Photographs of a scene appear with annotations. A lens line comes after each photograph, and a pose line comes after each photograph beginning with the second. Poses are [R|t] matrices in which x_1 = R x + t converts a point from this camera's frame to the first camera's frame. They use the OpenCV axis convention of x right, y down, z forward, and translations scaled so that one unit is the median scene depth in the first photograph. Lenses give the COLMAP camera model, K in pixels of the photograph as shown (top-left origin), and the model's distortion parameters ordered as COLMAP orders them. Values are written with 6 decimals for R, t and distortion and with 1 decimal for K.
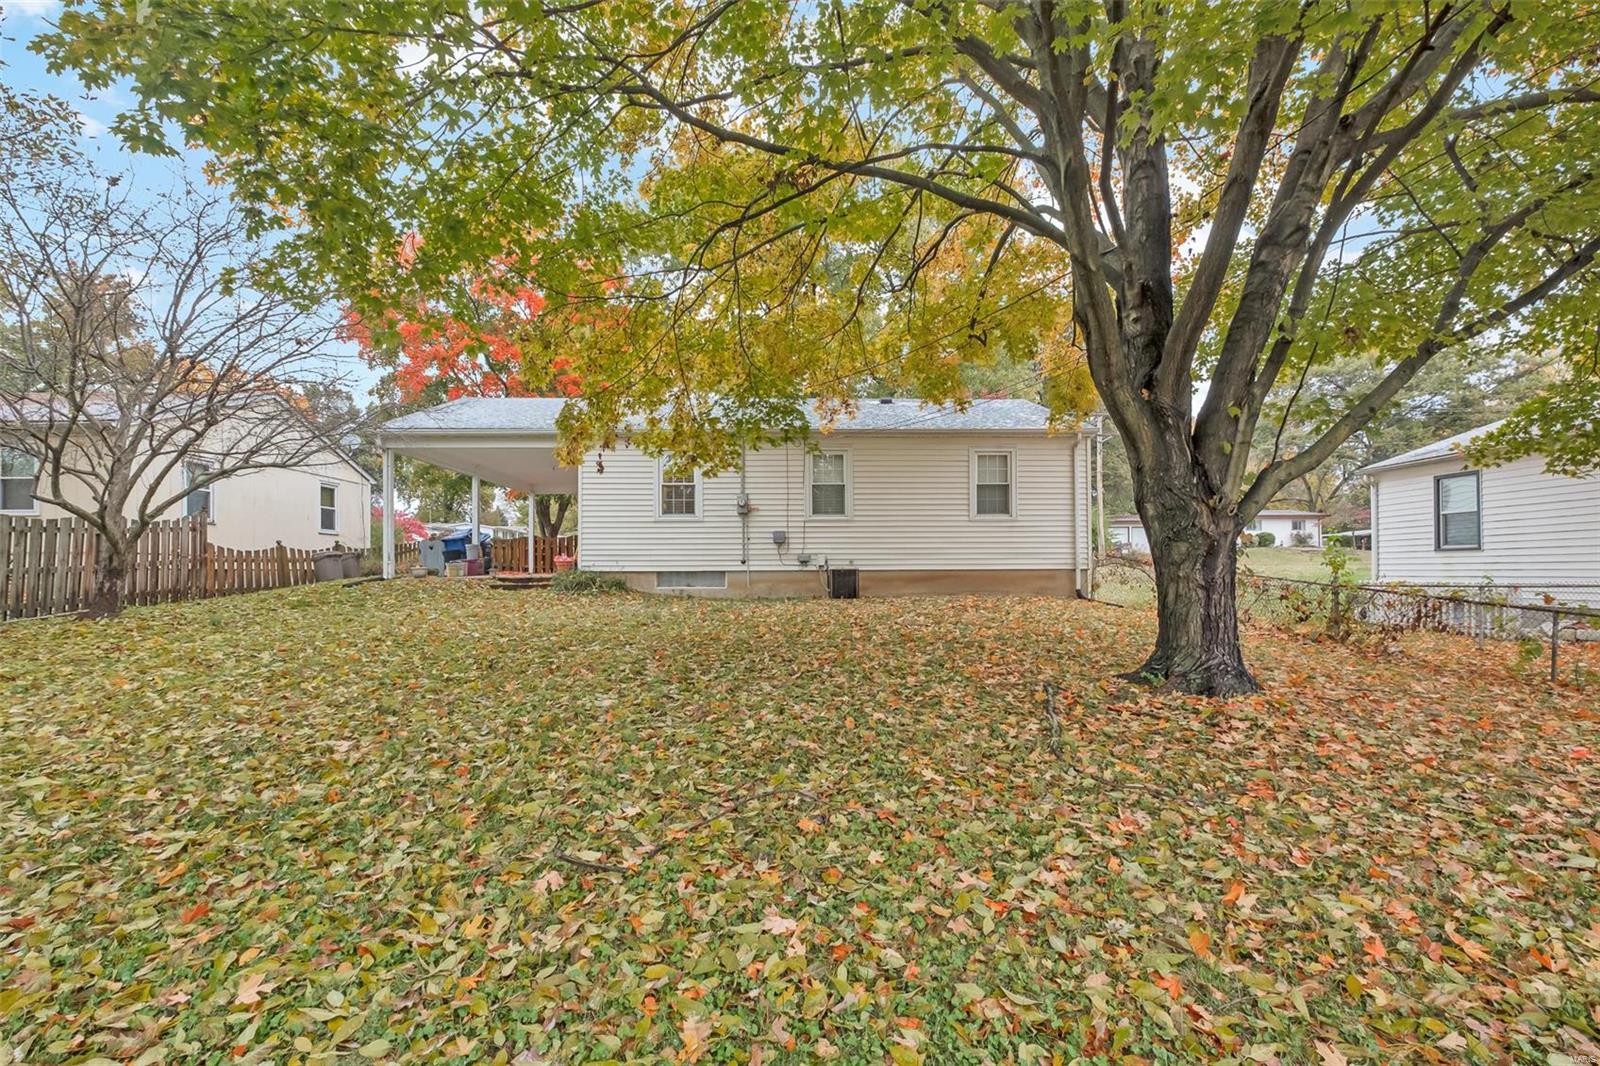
lens RADIAL K [[710.5, 0, 798.9], [0, 710.5, 526.6], [0, 0, 1]] dist [-0.001094, -0.000912]
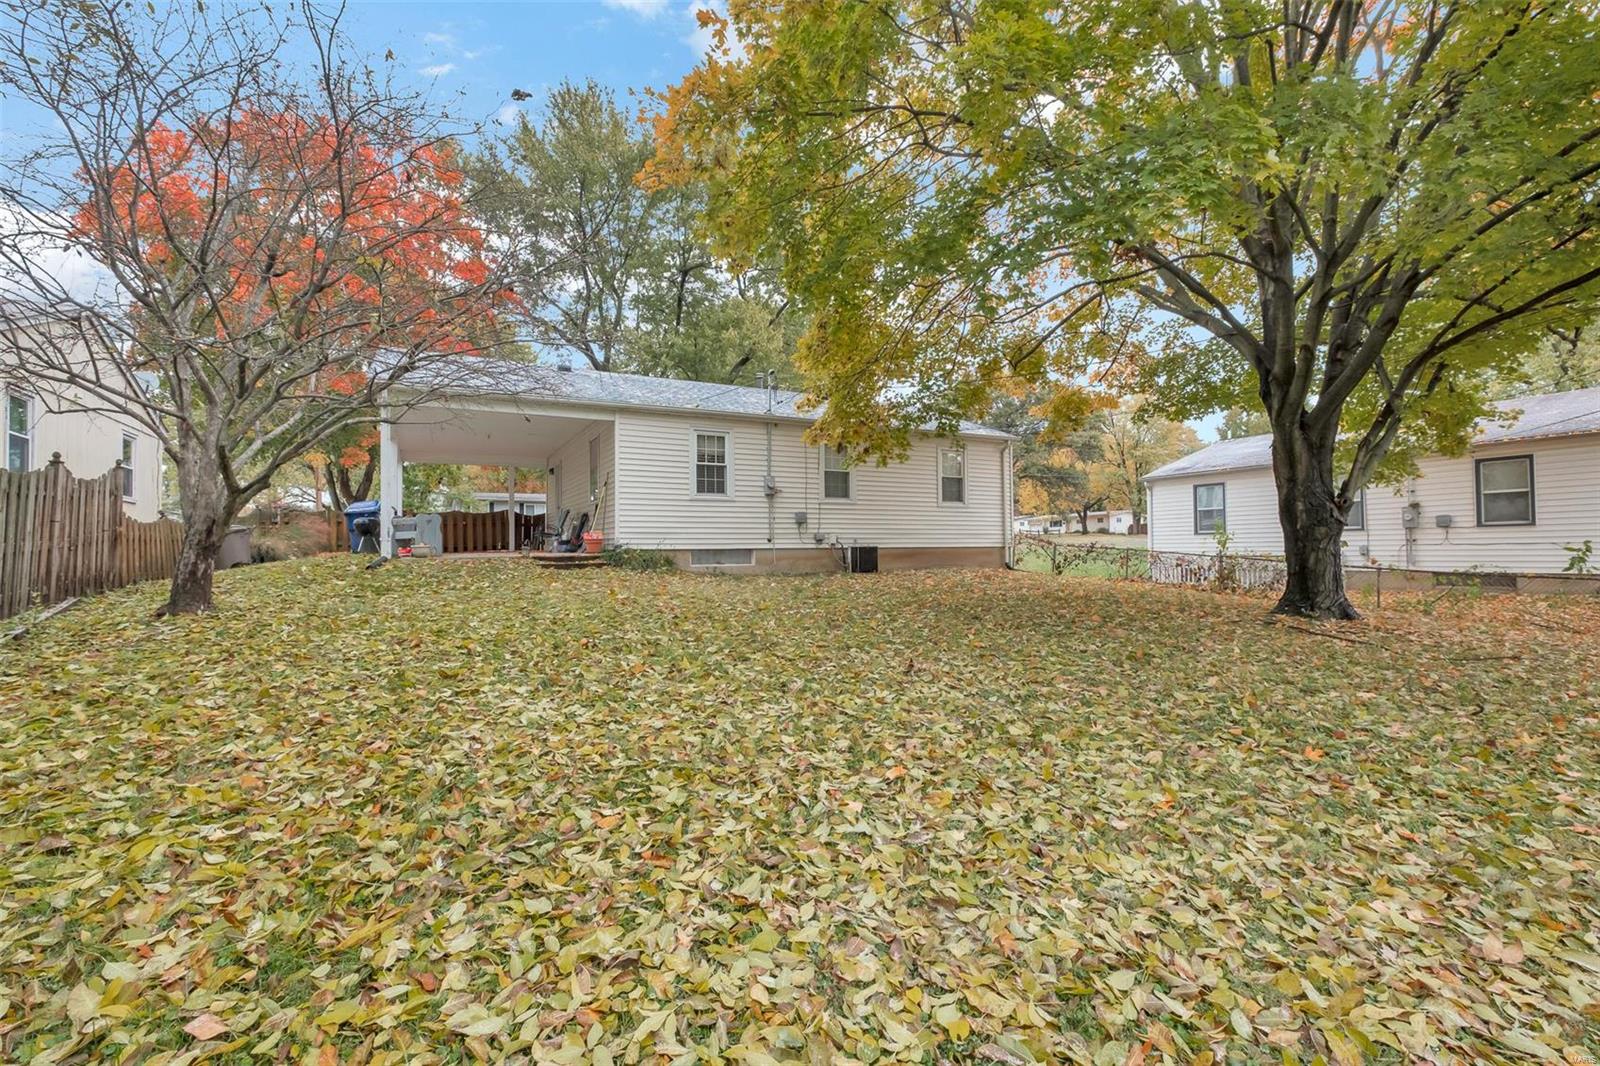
lens RADIAL K [[710.5, 0, 798.9], [0, 710.5, 526.6], [0, 0, 1]] dist [-0.001094, -0.000912]
pose [[0.893553, 0.011975, 0.448797, -0.526126], [-0.023991, 0.999490, 0.021097, 0.005736], [-0.448316, -0.029618, 0.893385, 0.028645]]
